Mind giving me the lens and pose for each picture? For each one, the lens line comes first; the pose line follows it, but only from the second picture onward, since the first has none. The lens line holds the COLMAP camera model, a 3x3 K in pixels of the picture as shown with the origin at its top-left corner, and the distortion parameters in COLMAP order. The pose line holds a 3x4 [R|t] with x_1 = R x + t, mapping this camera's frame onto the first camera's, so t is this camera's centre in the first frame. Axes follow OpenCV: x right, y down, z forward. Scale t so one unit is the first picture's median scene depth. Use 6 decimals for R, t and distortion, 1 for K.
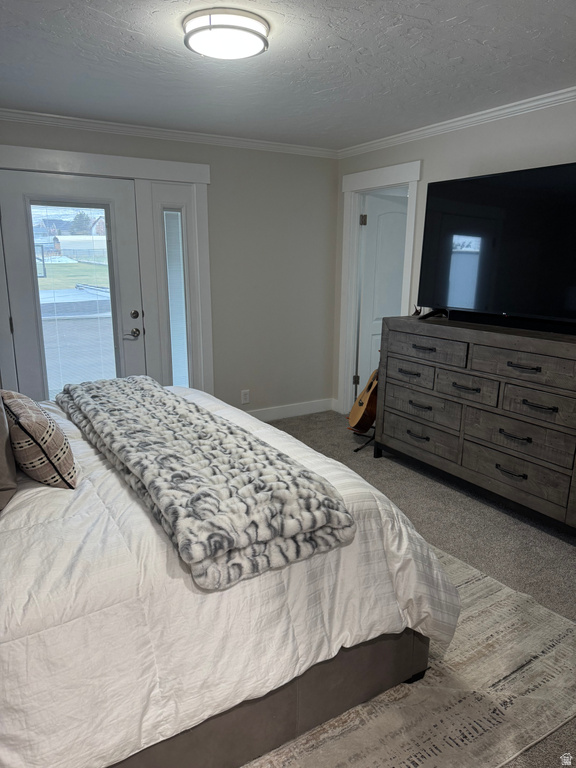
lens RADIAL K [[540.8, 0, 291.6], [0, 540.8, 383.2], [0, 0, 1]] dist [0.064980, -0.096502]
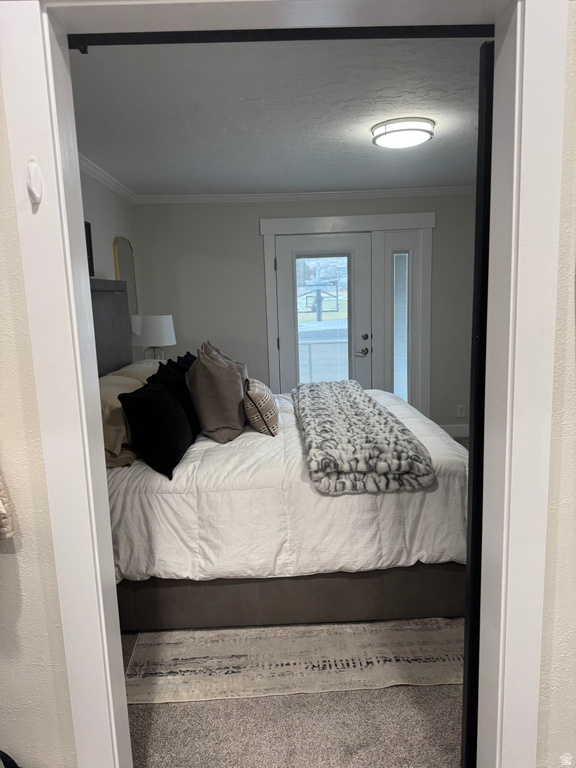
lens RADIAL K [[540.8, 0, 288.9], [0, 540.8, 380.1], [0, 0, 1]] dist [0.064980, -0.096502]
pose [[0.863619, 0.042802, -0.502325, 0.518398], [-0.074215, 0.996328, -0.042698, 0.108731], [0.498653, 0.074155, 0.863624, -0.443674]]
